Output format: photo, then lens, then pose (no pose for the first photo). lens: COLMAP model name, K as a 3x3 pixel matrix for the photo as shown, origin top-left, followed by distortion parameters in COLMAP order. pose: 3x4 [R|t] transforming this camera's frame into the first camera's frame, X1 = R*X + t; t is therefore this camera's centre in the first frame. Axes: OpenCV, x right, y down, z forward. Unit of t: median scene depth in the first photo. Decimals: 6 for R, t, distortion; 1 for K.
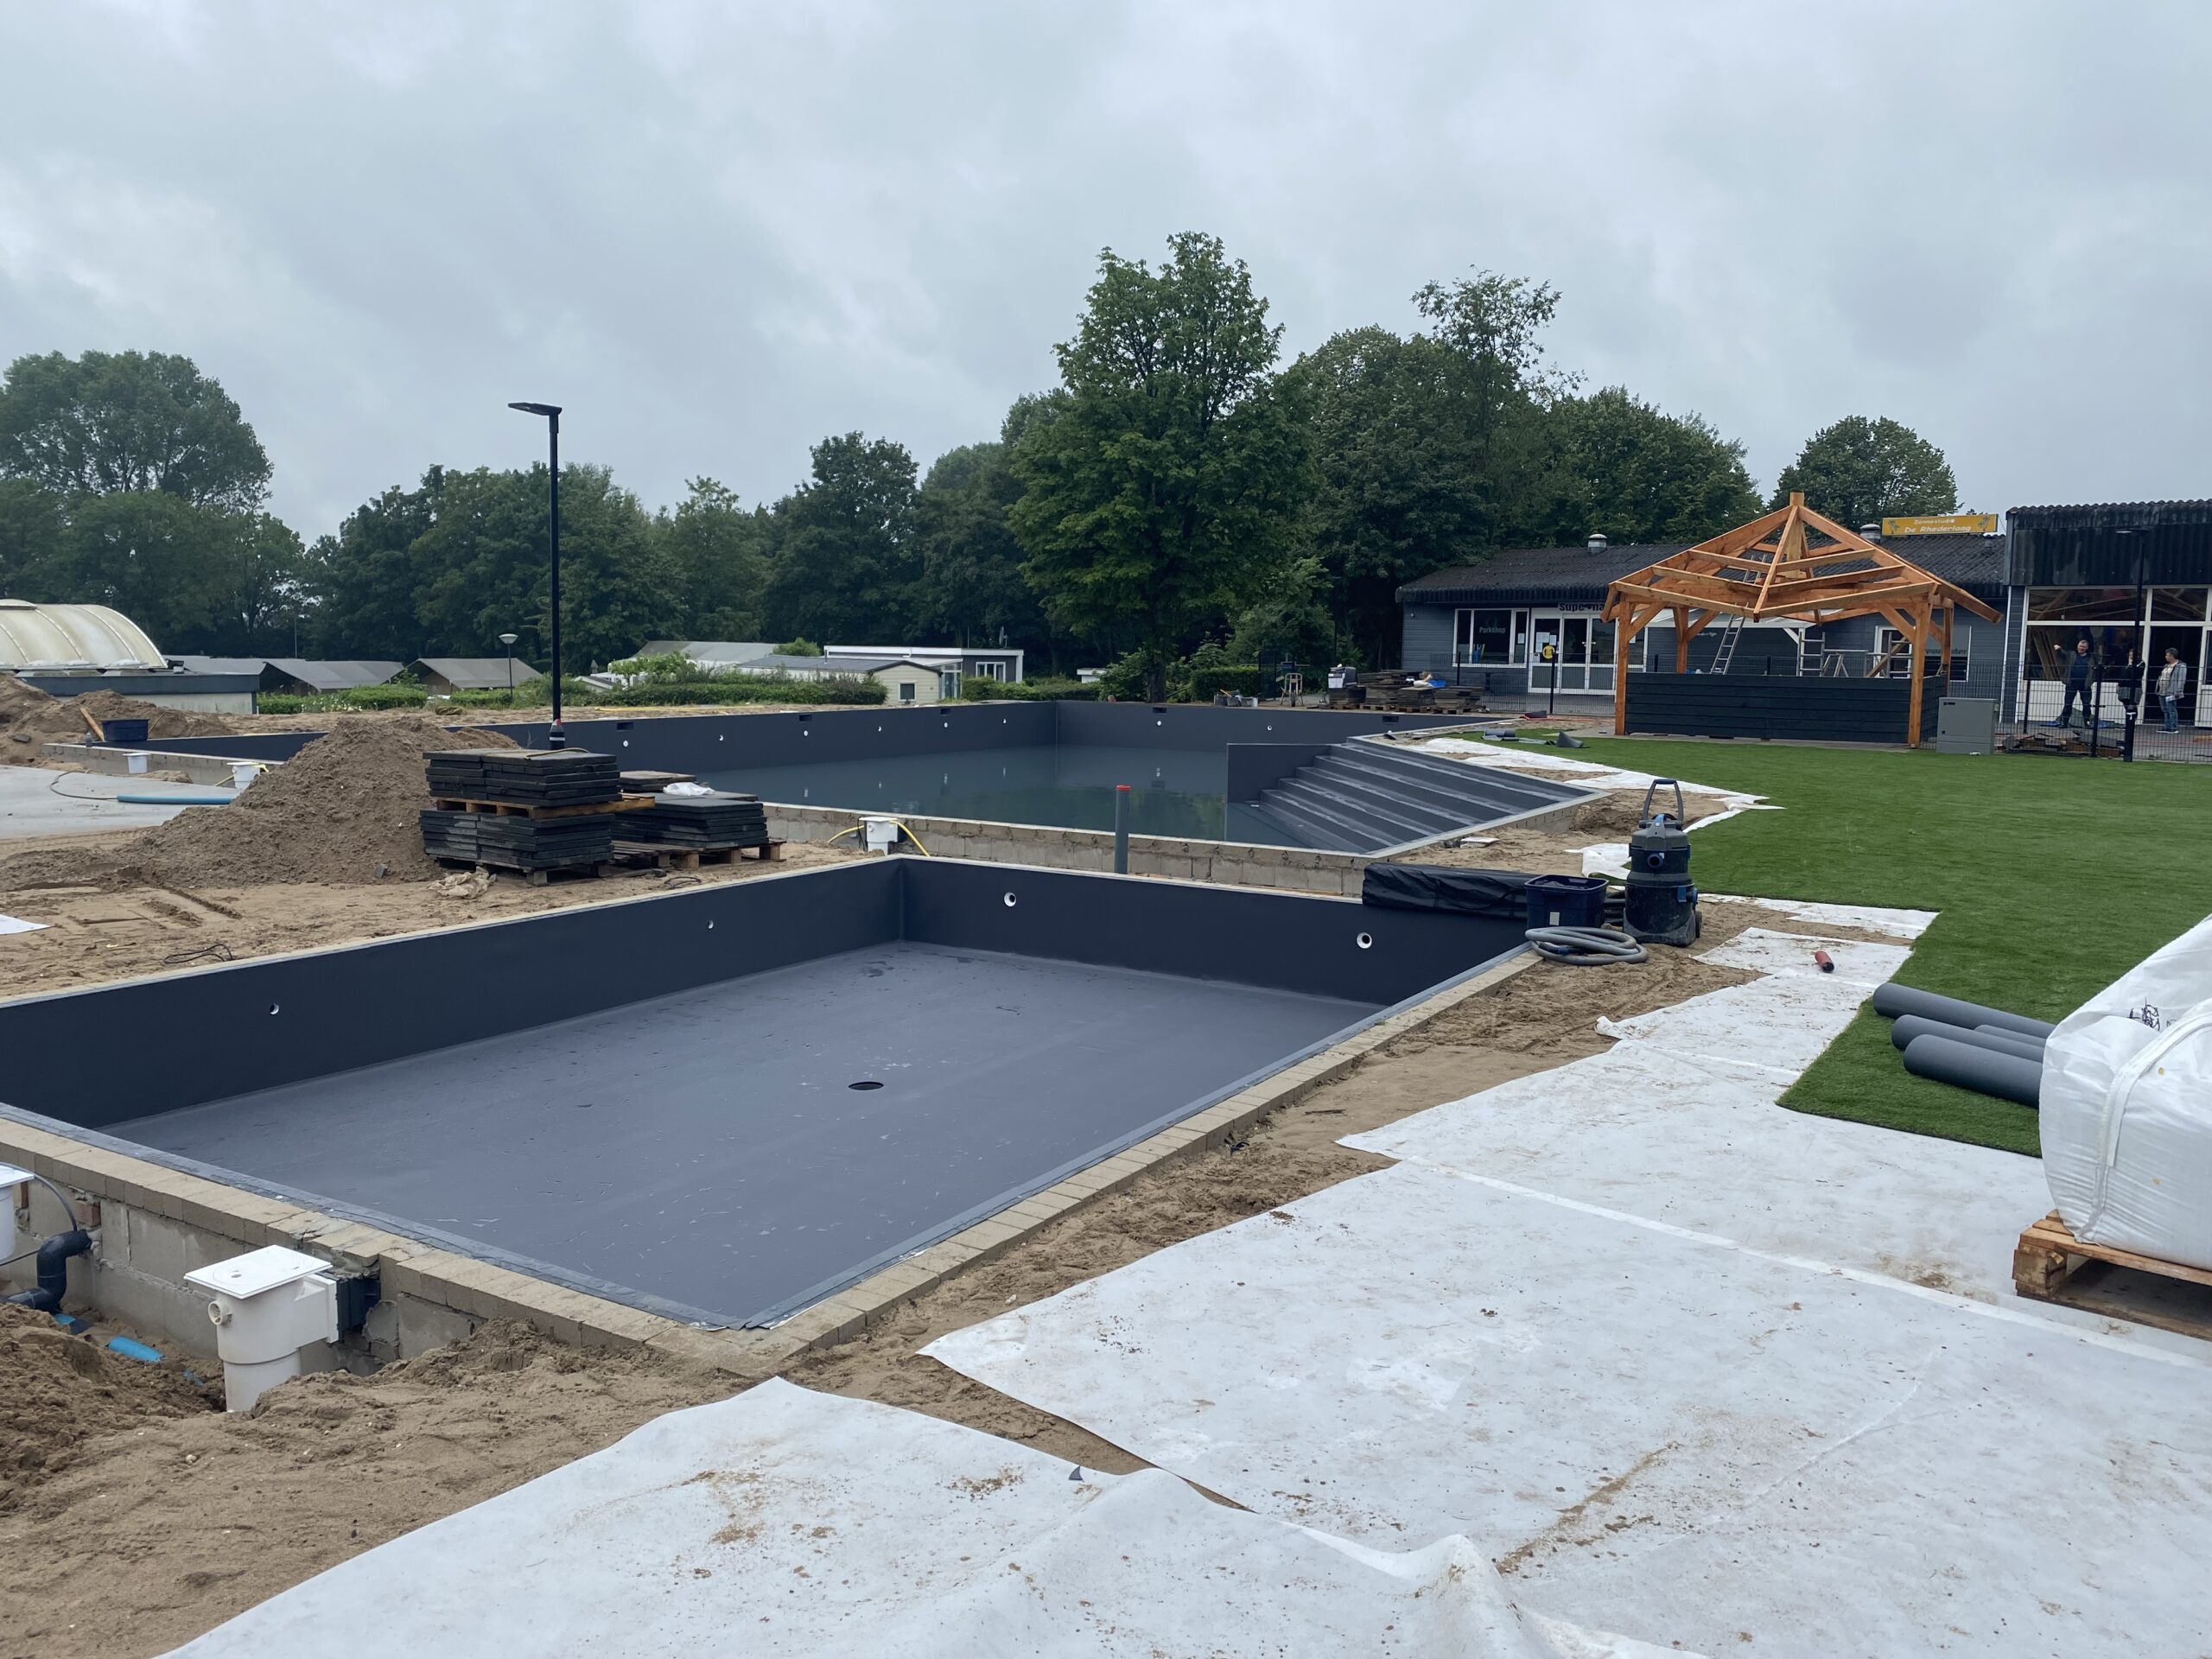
lens RADIAL K [[1729.4, 0, 1091.8], [0, 1729.4, 835.7], [0, 0, 1]] dist [0.120049, -0.334019]
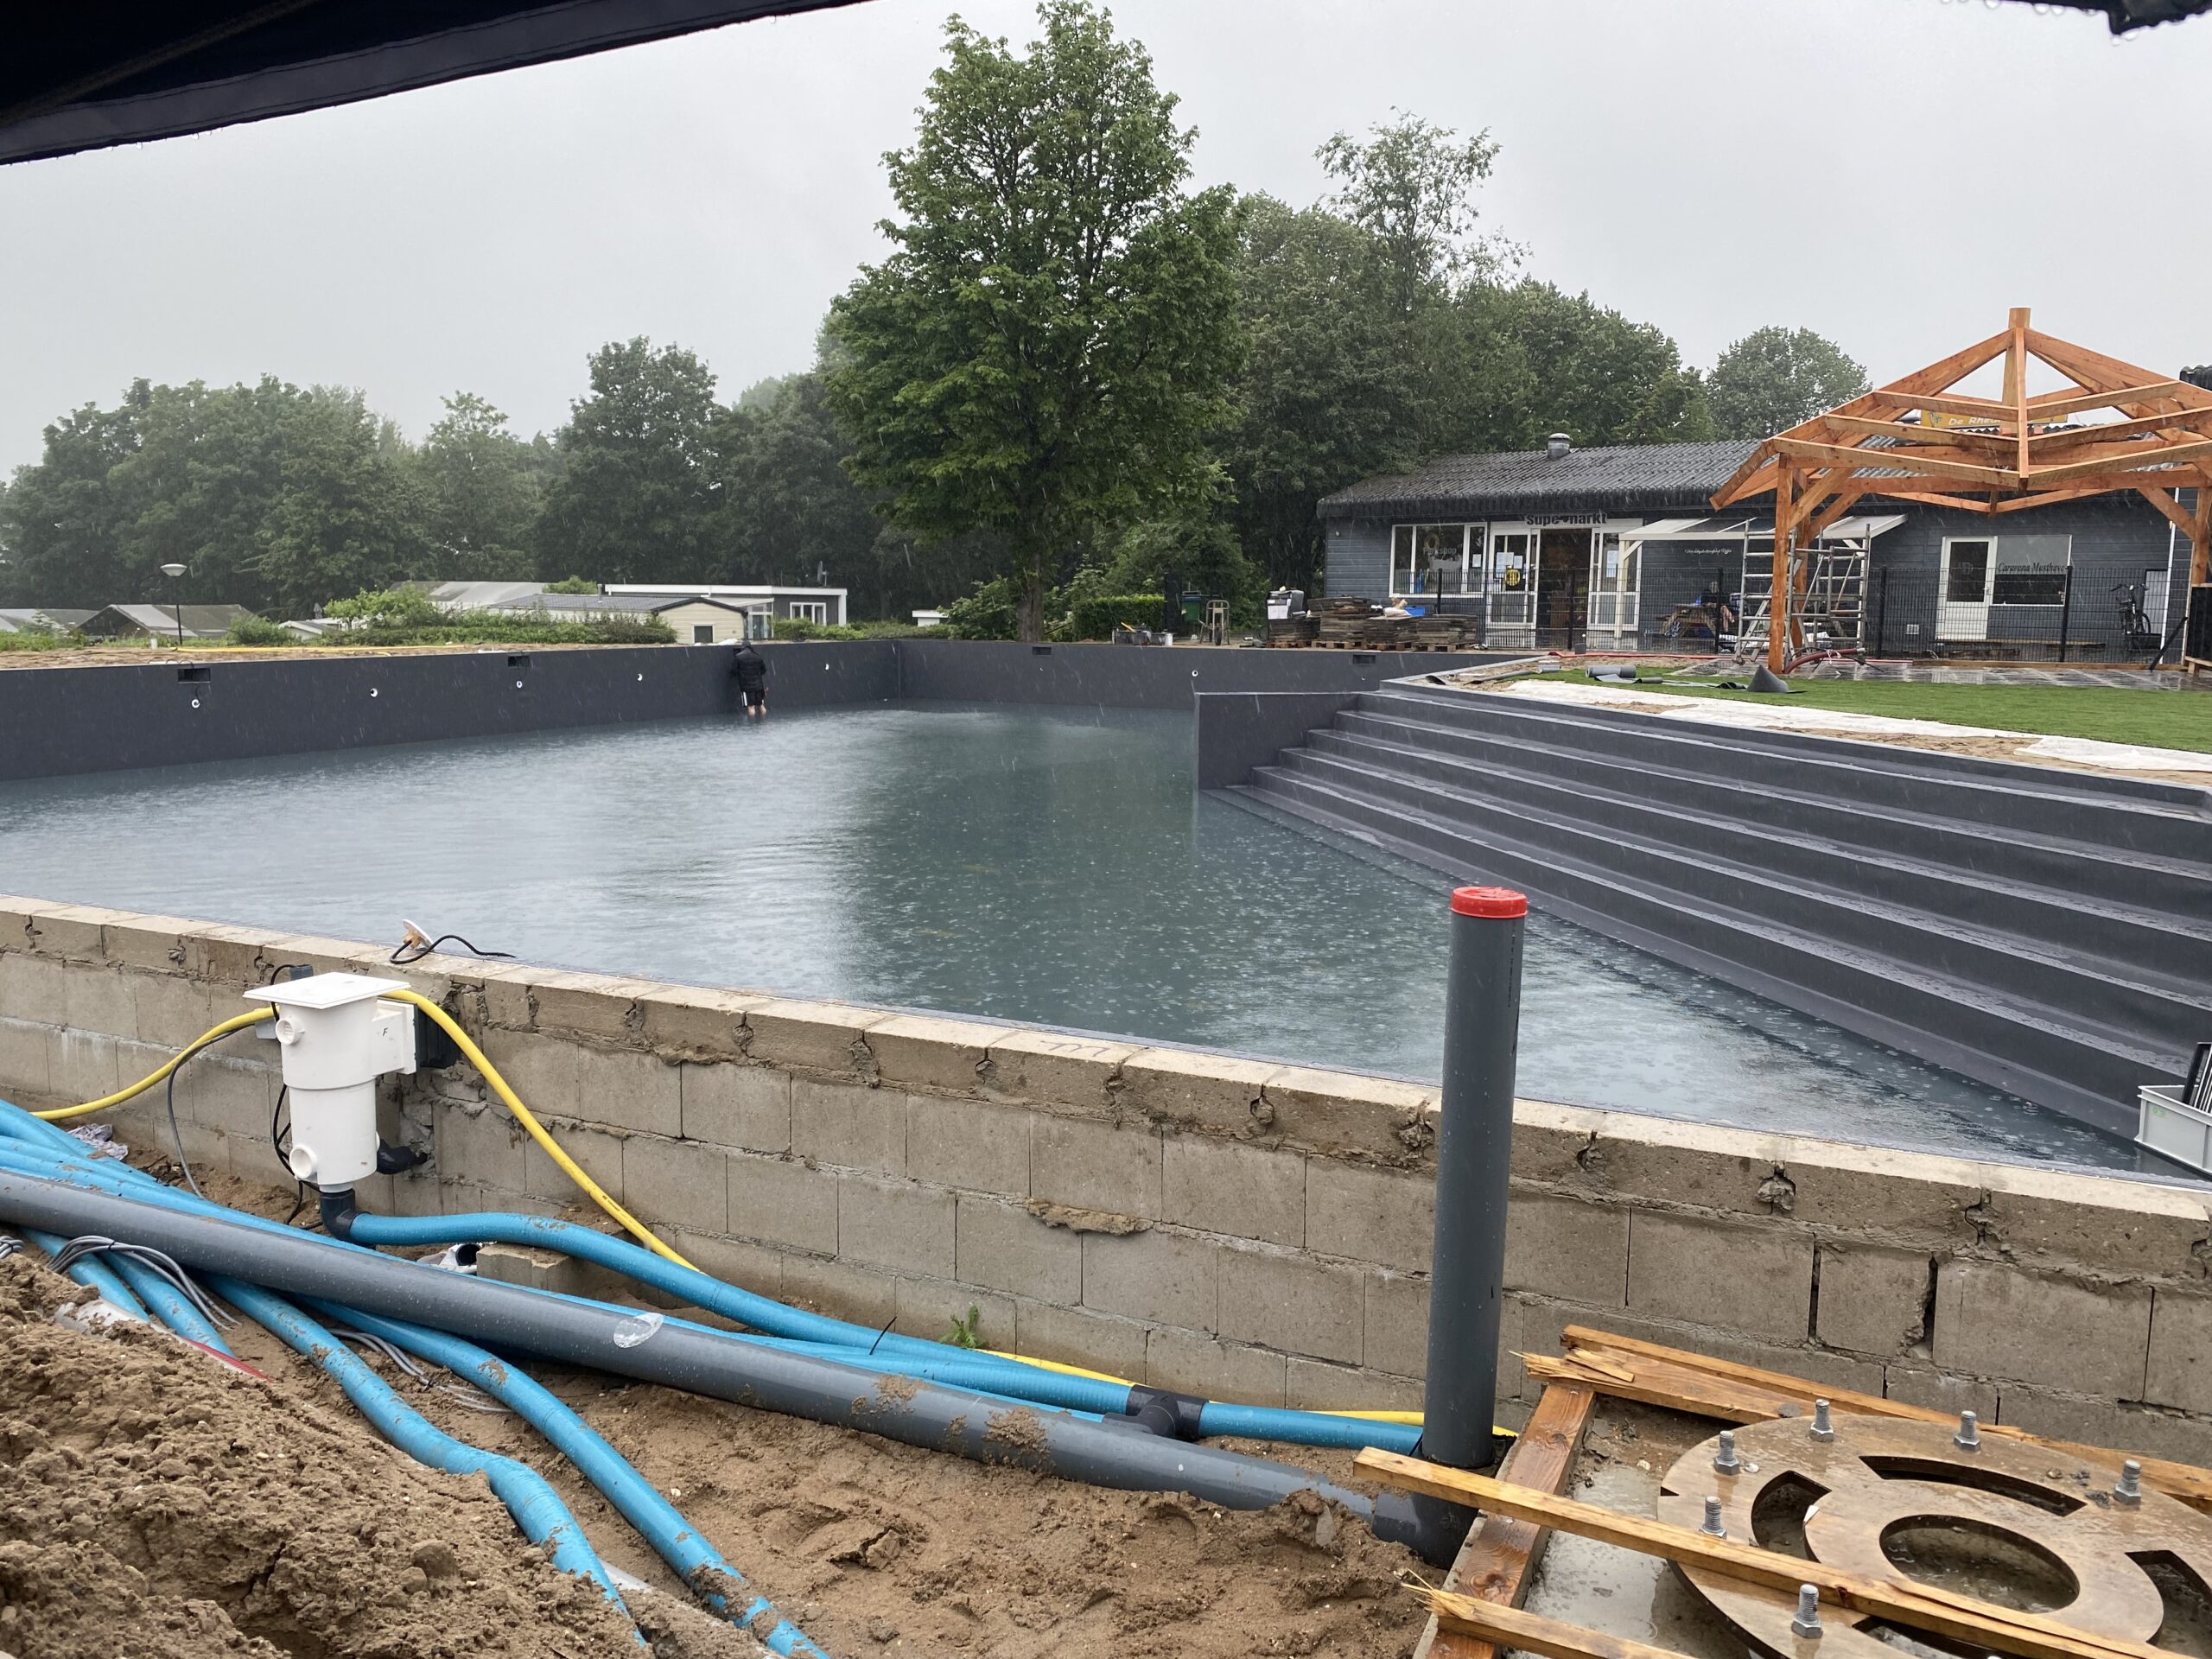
lens RADIAL K [[1648.6, 0, 1113.4], [0, 1648.6, 817.5], [0, 0, 1]] dist [0.166526, -0.469093]
pose [[0.992613, -0.019002, 0.119826, -0.012817], [0.016832, 0.999676, 0.019093, -0.011915], [-0.120150, -0.016935, 0.992611, 0.241949]]
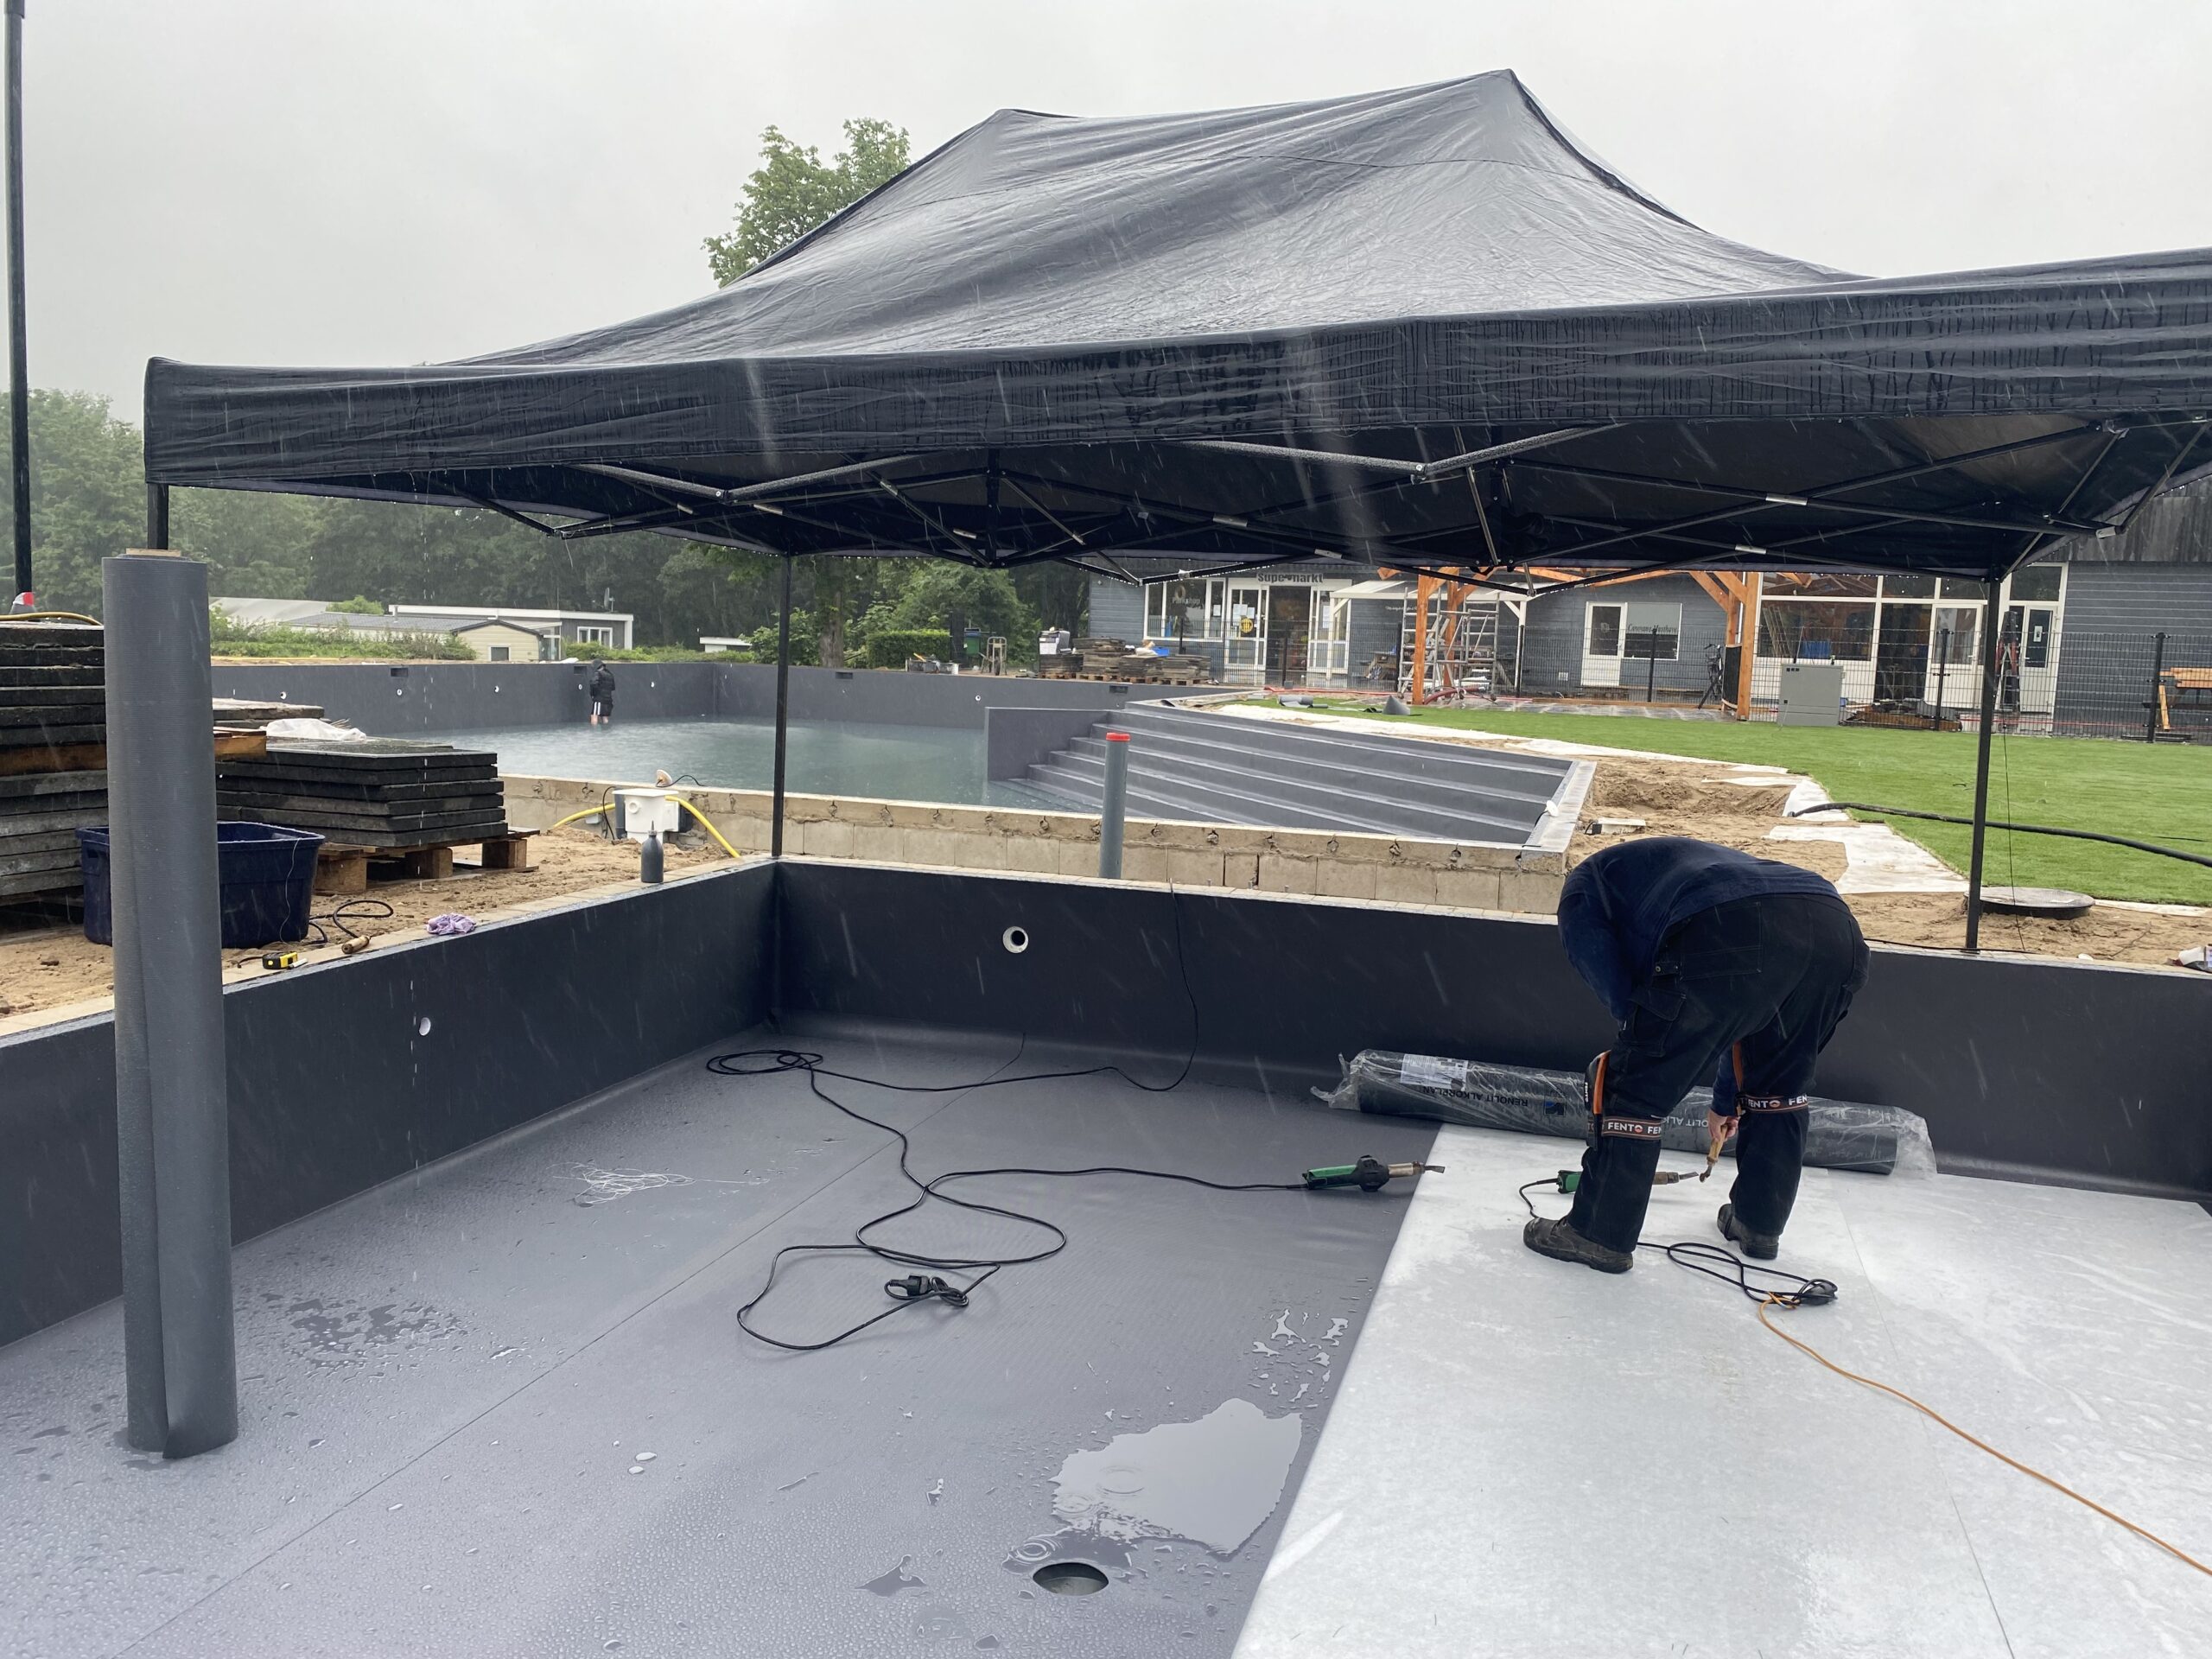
lens RADIAL K [[1680.5, 0, 1131.3], [0, 1680.5, 831.7], [0, 0, 1]] dist [0.122969, -0.297839]
pose [[0.963562, -0.006873, 0.267395, -0.038224], [0.005667, 0.999970, 0.005282, 0.000512], [-0.267423, -0.003574, 0.963572, 0.131387]]
